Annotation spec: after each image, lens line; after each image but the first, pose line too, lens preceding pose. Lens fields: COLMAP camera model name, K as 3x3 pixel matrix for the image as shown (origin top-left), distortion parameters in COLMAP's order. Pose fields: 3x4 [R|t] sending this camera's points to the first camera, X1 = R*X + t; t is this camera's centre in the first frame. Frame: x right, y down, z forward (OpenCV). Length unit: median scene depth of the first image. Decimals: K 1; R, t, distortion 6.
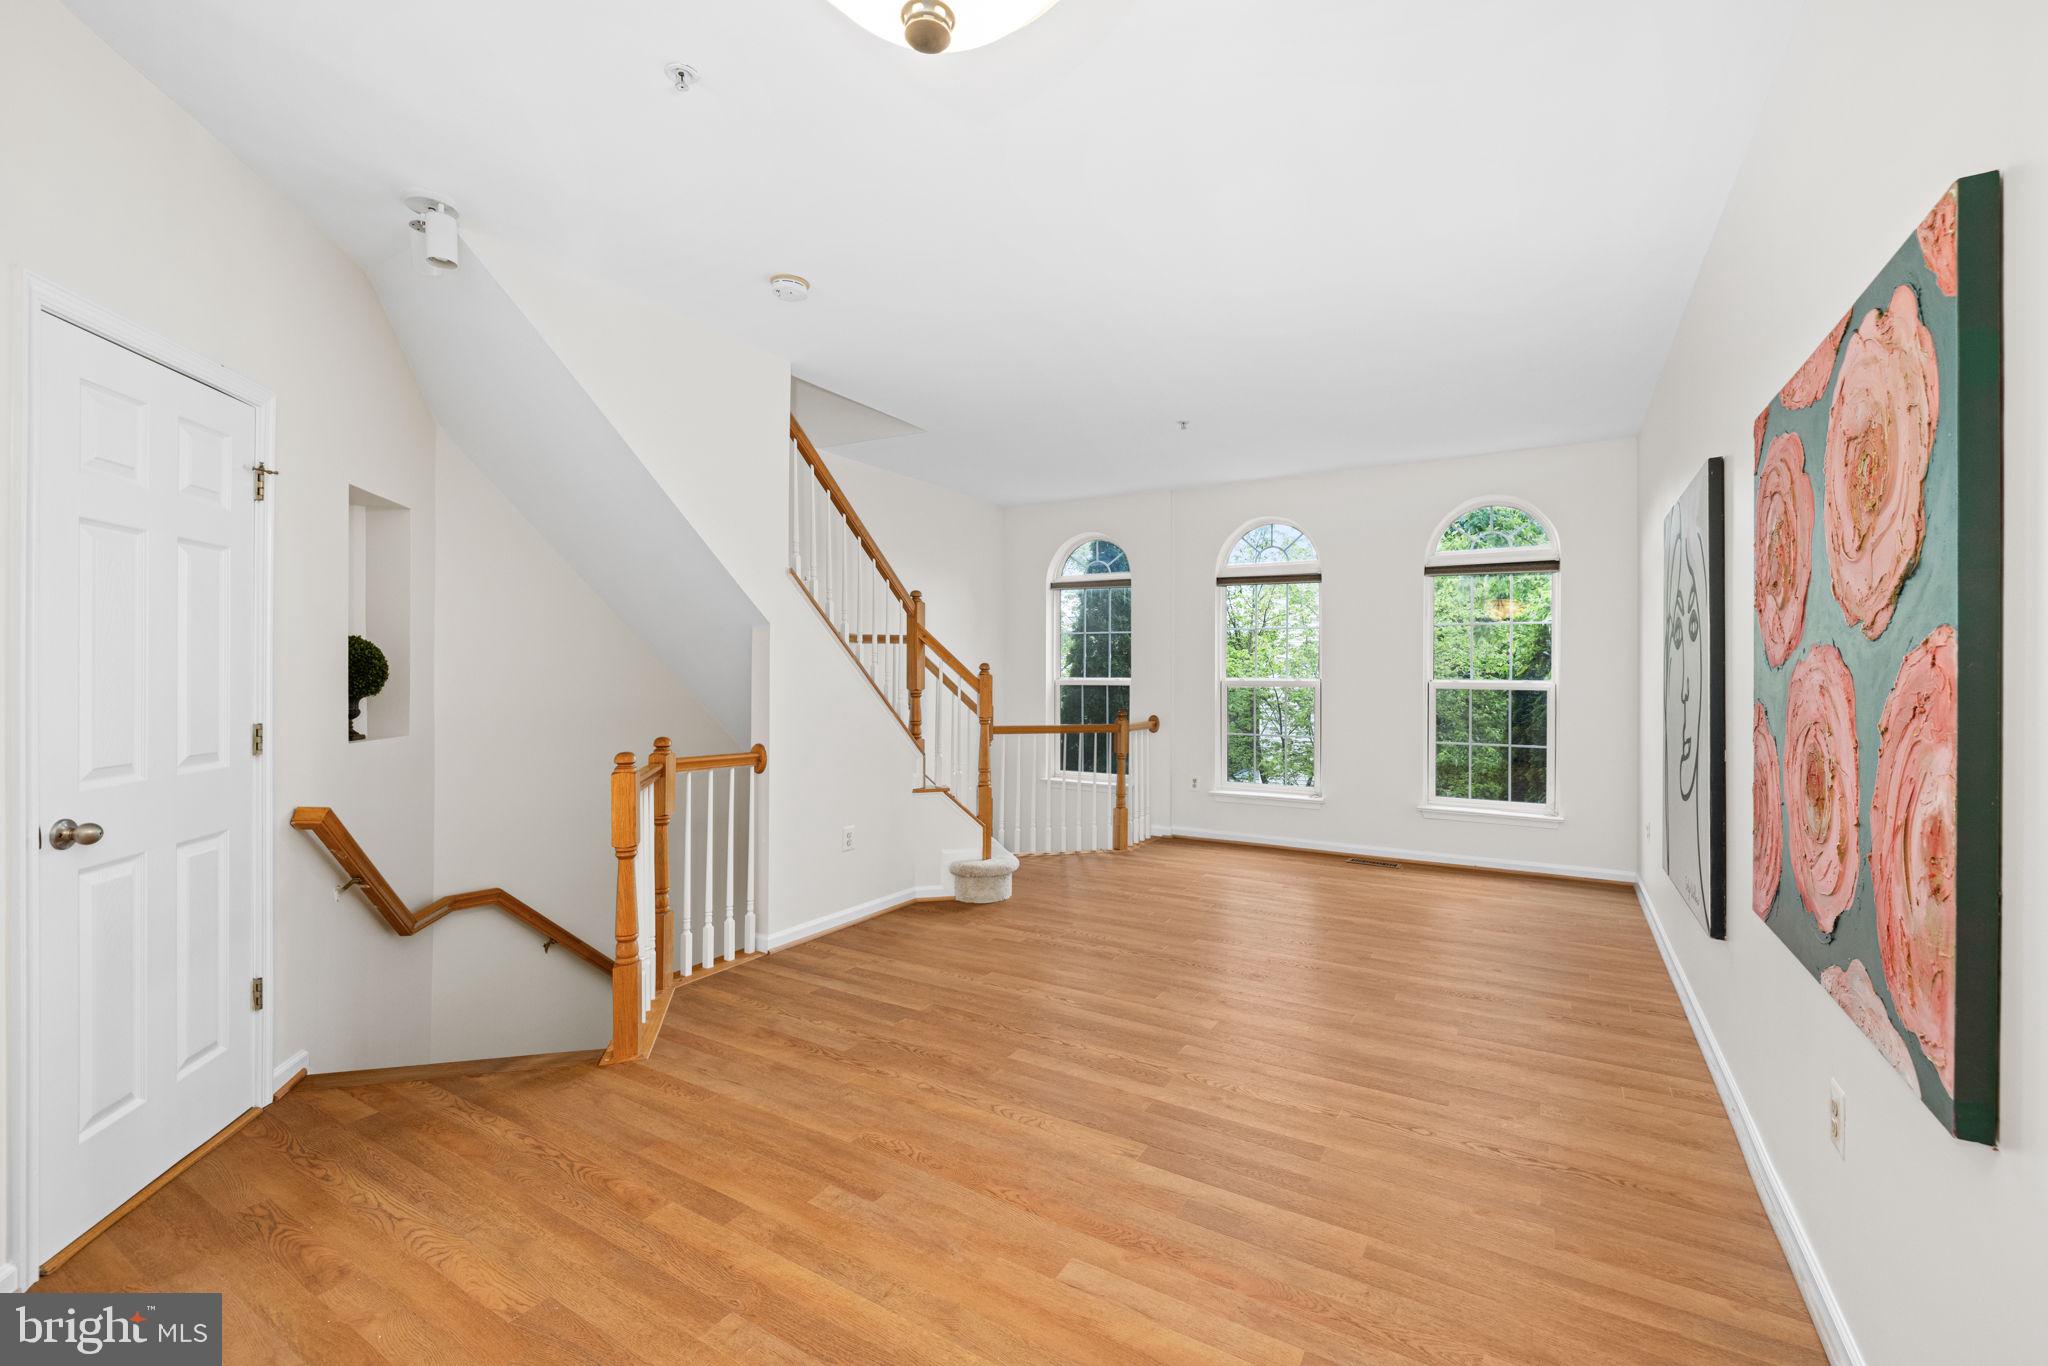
lens RADIAL K [[866.6, 0, 1028.5], [0, 866.6, 676.1], [0, 0, 1]] dist [0.000210, 0.000067]
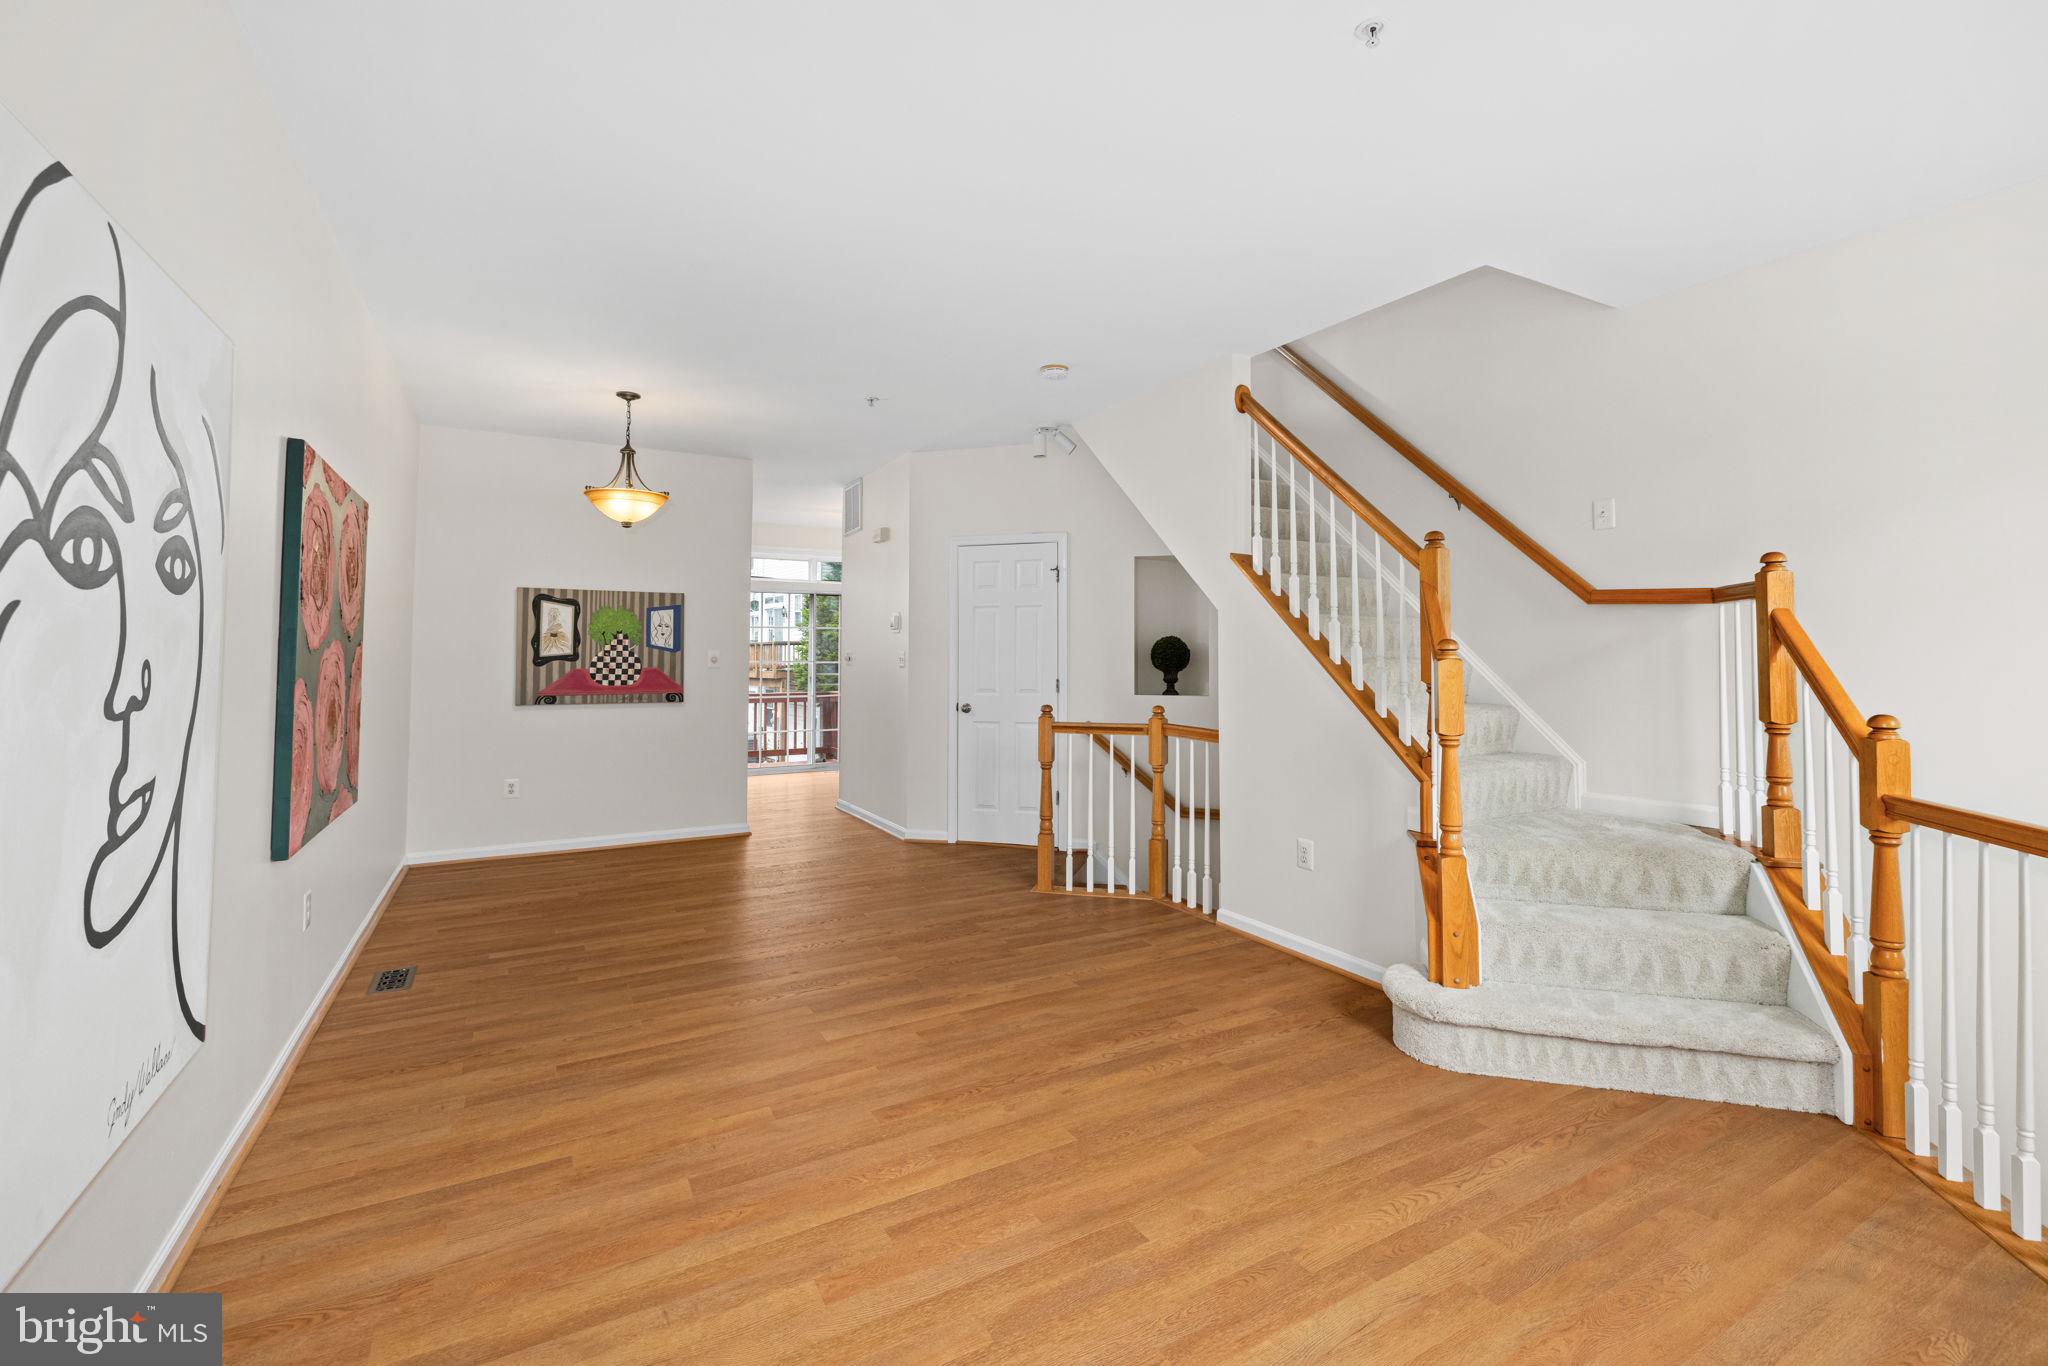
lens RADIAL K [[882.8, 0, 1032.7], [0, 882.8, 609.3], [0, 0, 1]] dist [0.001494, 0.000204]
pose [[-0.491031, -0.049474, -0.869736, 0.611711], [-0.005775, 0.998549, -0.053541, -0.002144], [0.871123, -0.021268, -0.490604, 1.077229]]
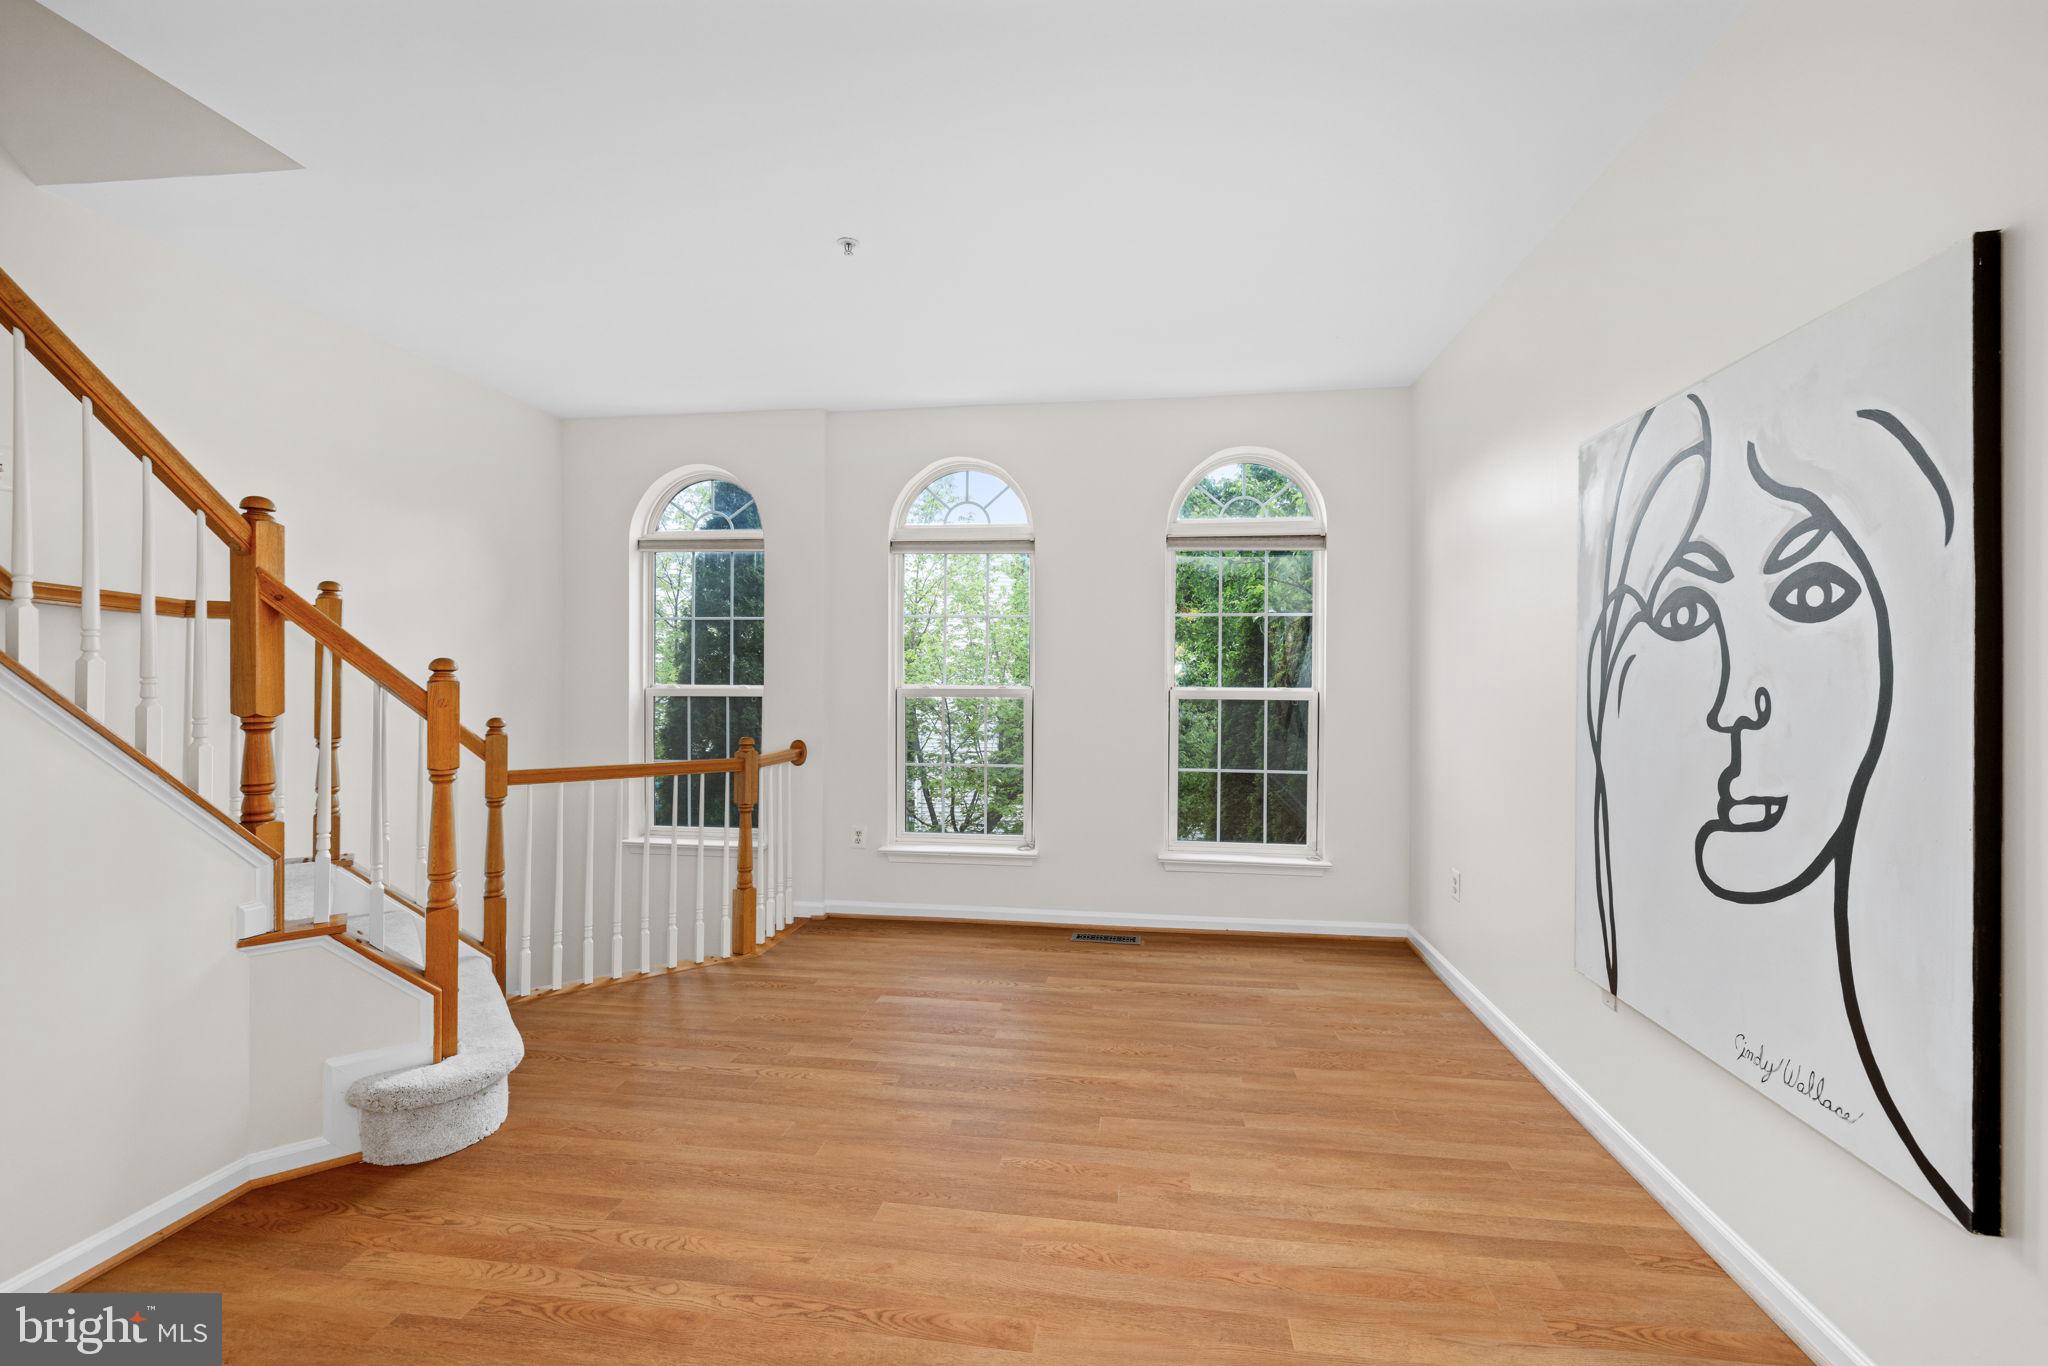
lens RADIAL K [[866.6, 0, 1028.5], [0, 866.6, 676.1], [0, 0, 1]] dist [0.000210, 0.000067]
pose [[0.921695, 0.001096, 0.387914, 0.066588], [0.000934, 0.999987, -0.005047, -0.002280], [-0.387915, 0.005014, 0.921682, 0.425998]]
